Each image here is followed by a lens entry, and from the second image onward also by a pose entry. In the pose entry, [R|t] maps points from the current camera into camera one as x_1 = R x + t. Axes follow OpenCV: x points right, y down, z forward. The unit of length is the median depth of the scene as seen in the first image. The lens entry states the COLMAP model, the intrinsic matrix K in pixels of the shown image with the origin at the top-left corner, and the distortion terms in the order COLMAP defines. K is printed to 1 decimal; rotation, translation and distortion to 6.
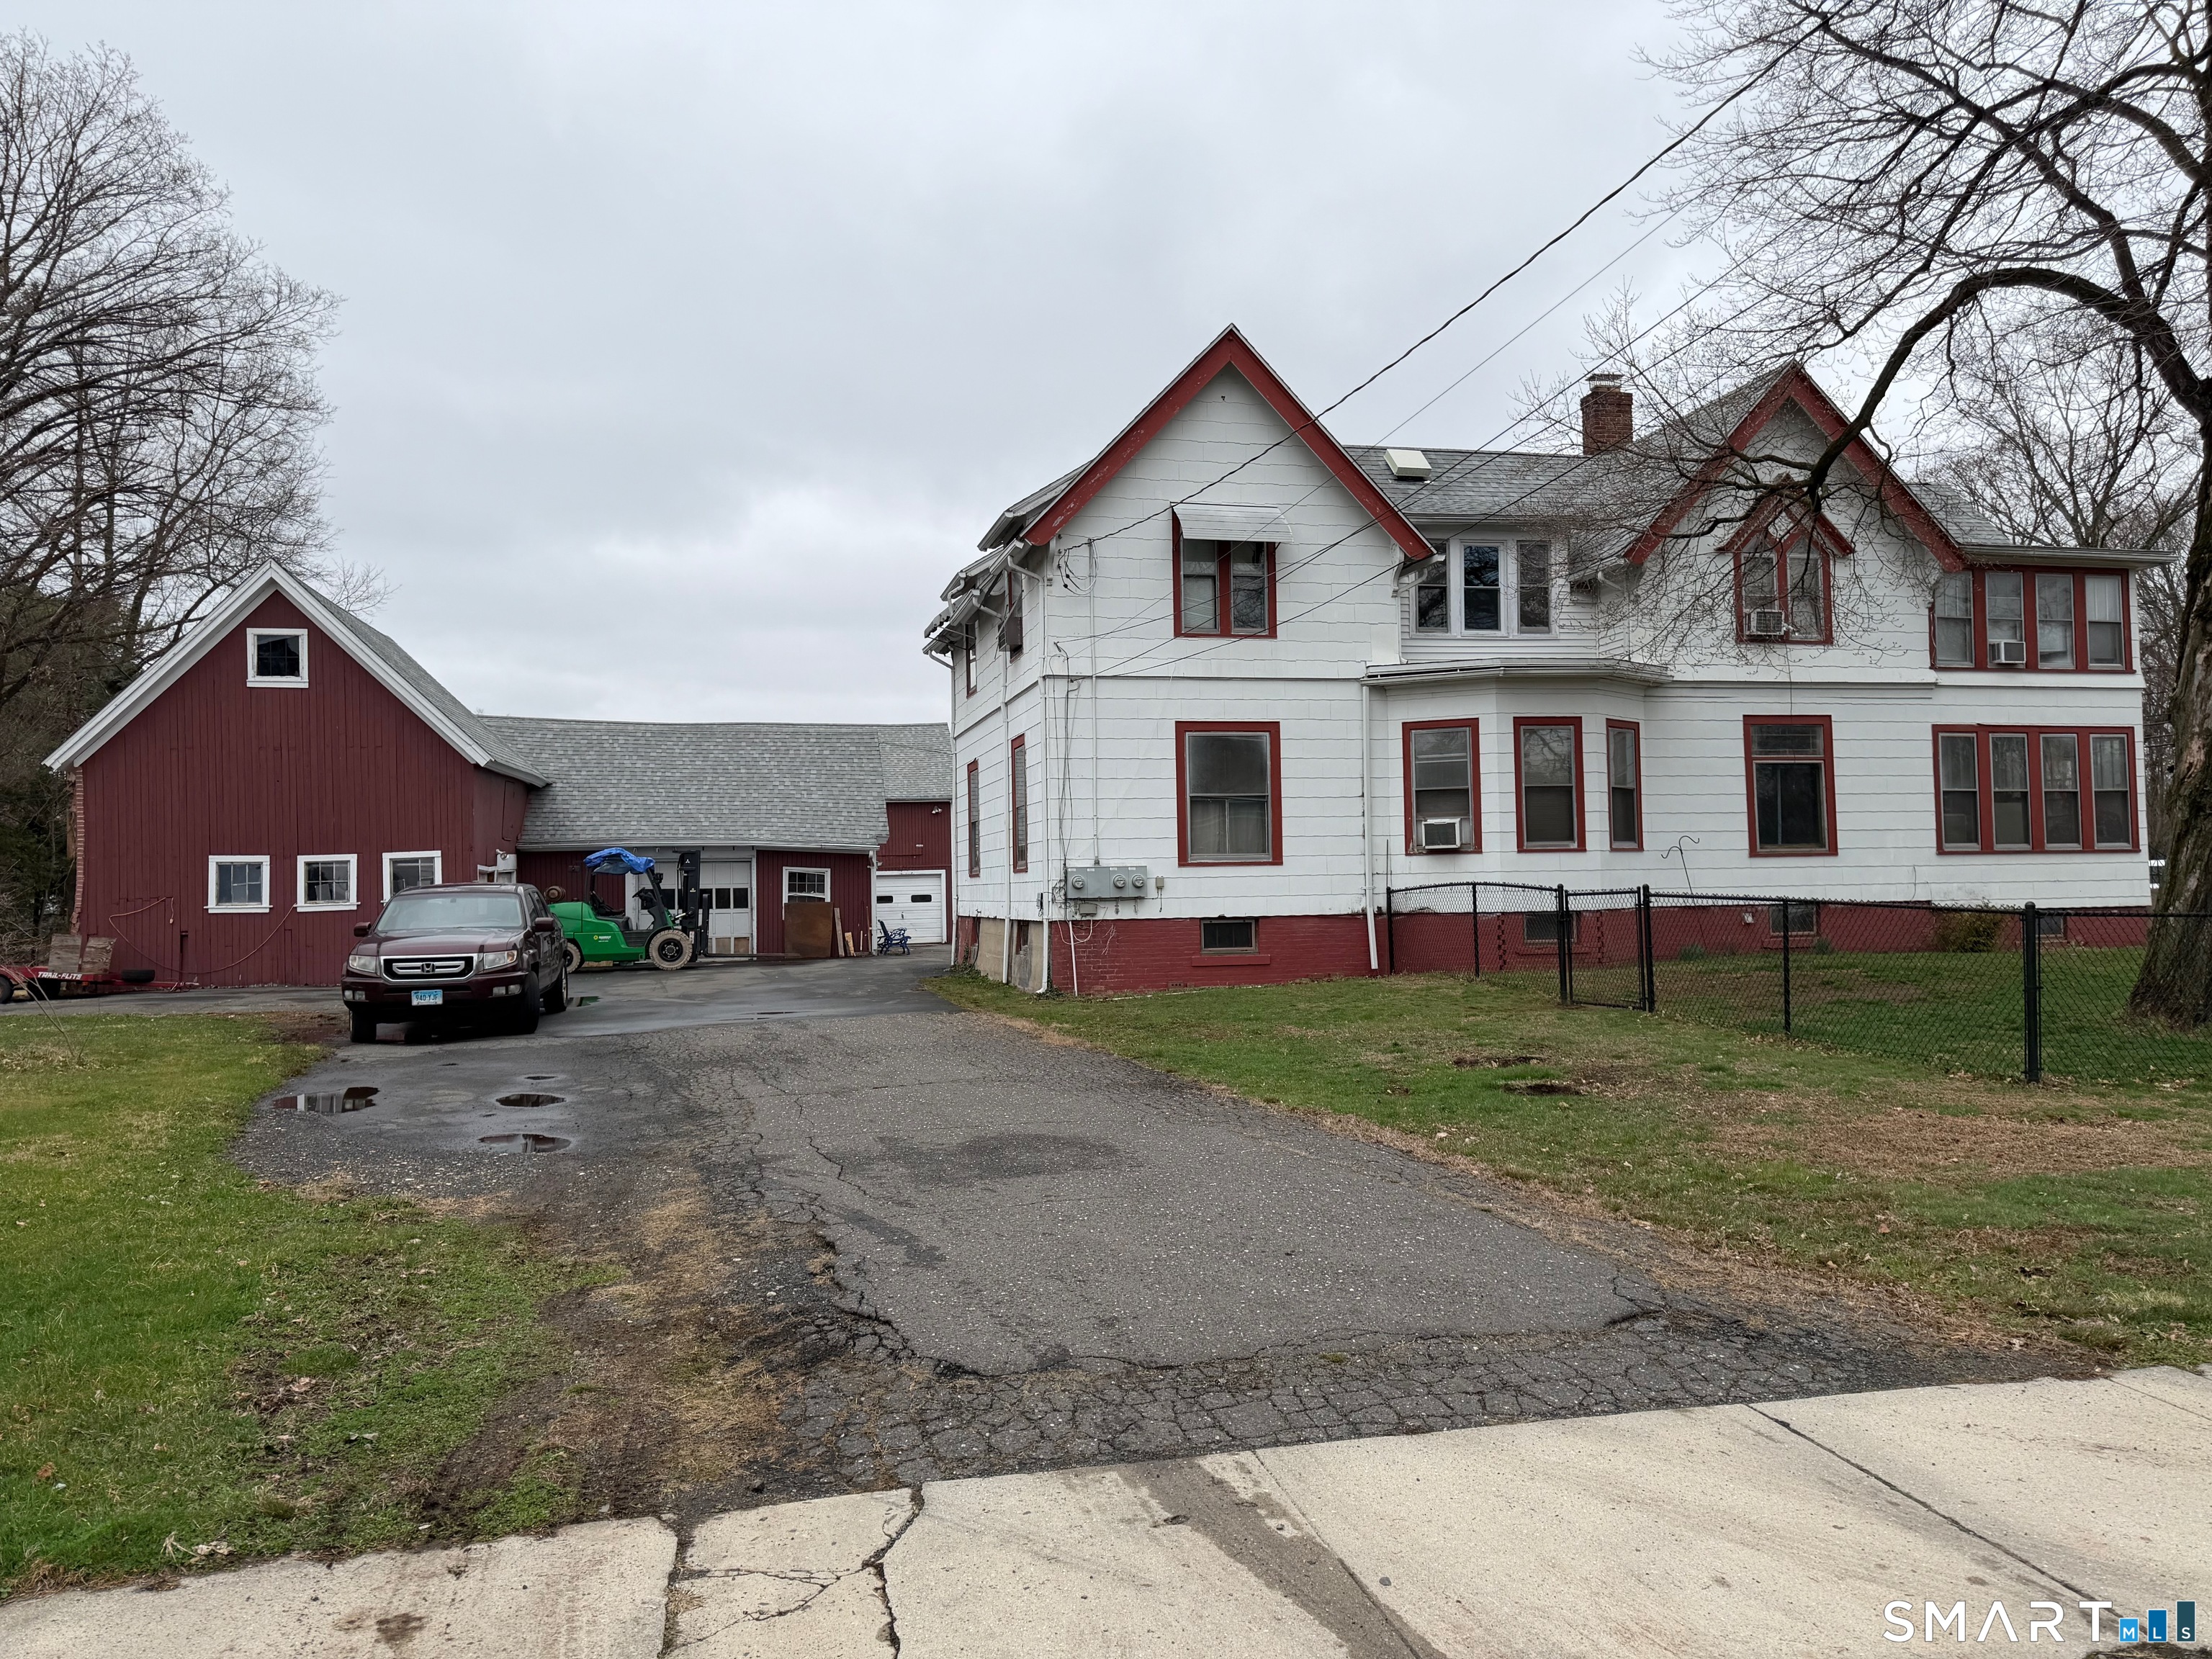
lens RADIAL K [[1556.6, 0, 1106.0], [0, 1556.6, 829.5], [0, 0, 1]] dist [0.063416, -0.061286]
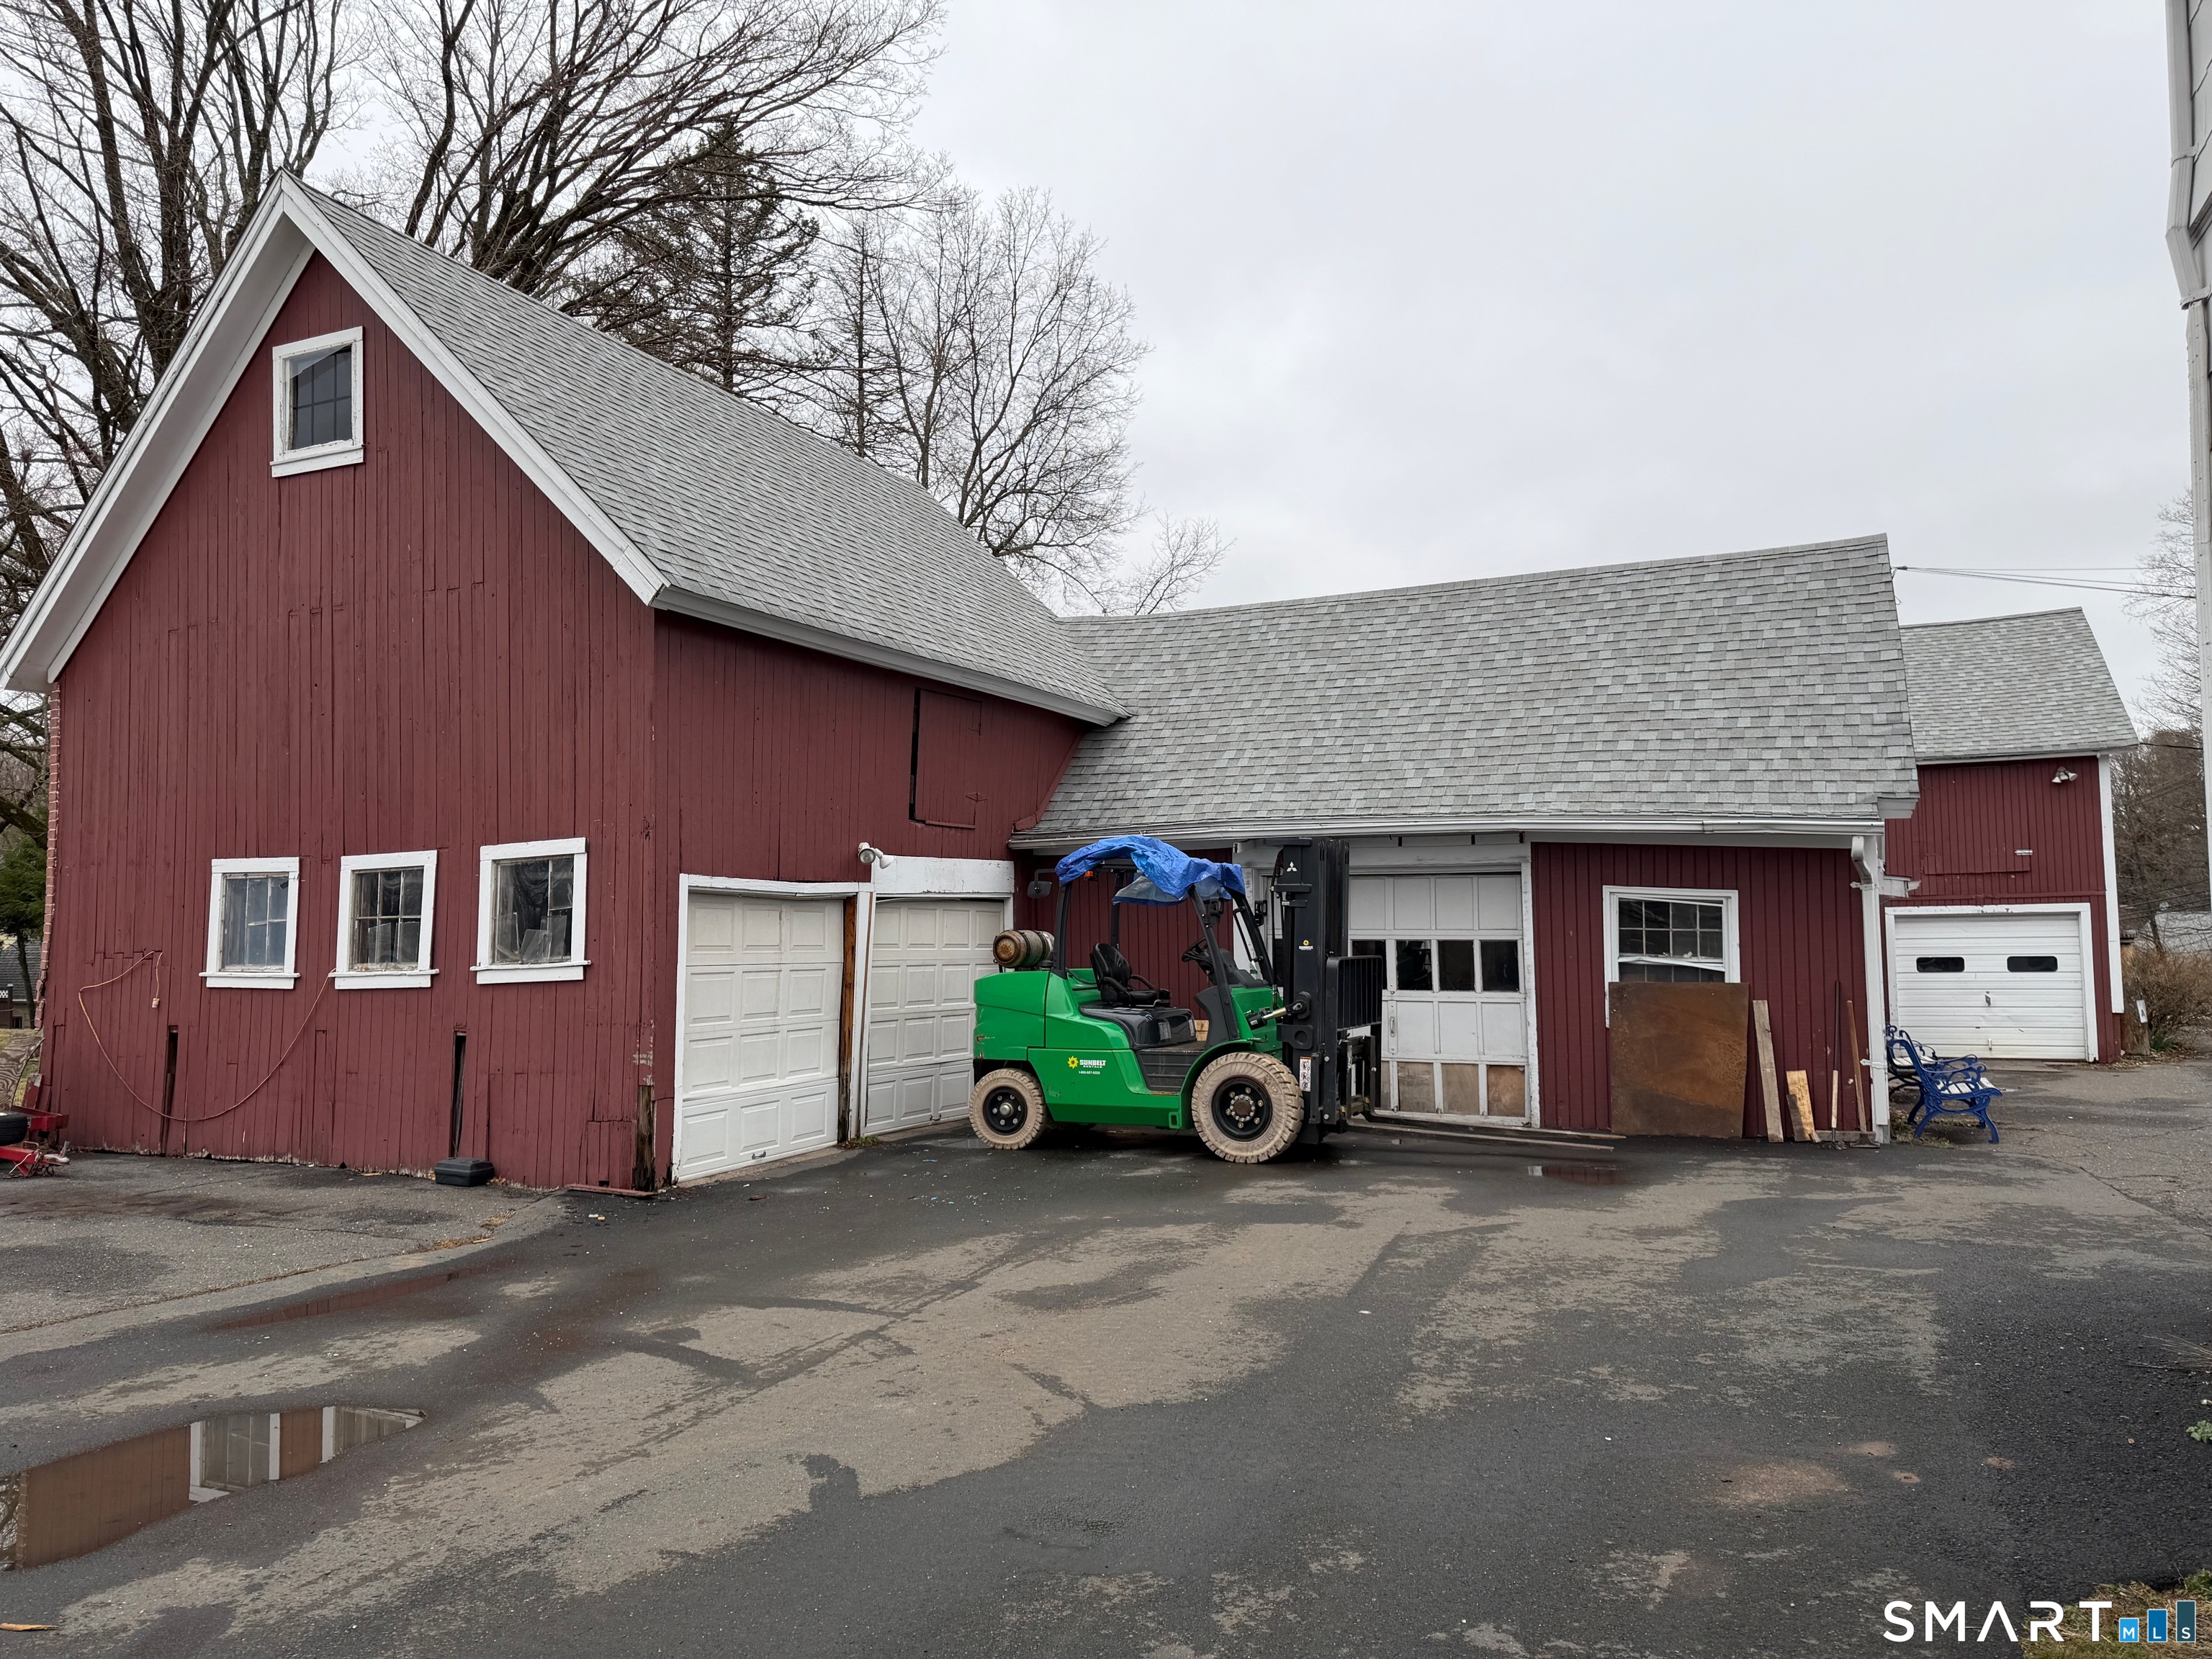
lens RADIAL K [[1556.6, 0, 1106.0], [0, 1556.6, 829.5], [0, 0, 1]] dist [0.063416, -0.061286]
pose [[0.798177, -0.031596, -0.601593, -0.076729], [0.014730, 0.999349, -0.032943, 0.021722], [0.602242, 0.017433, 0.798123, 0.645008]]
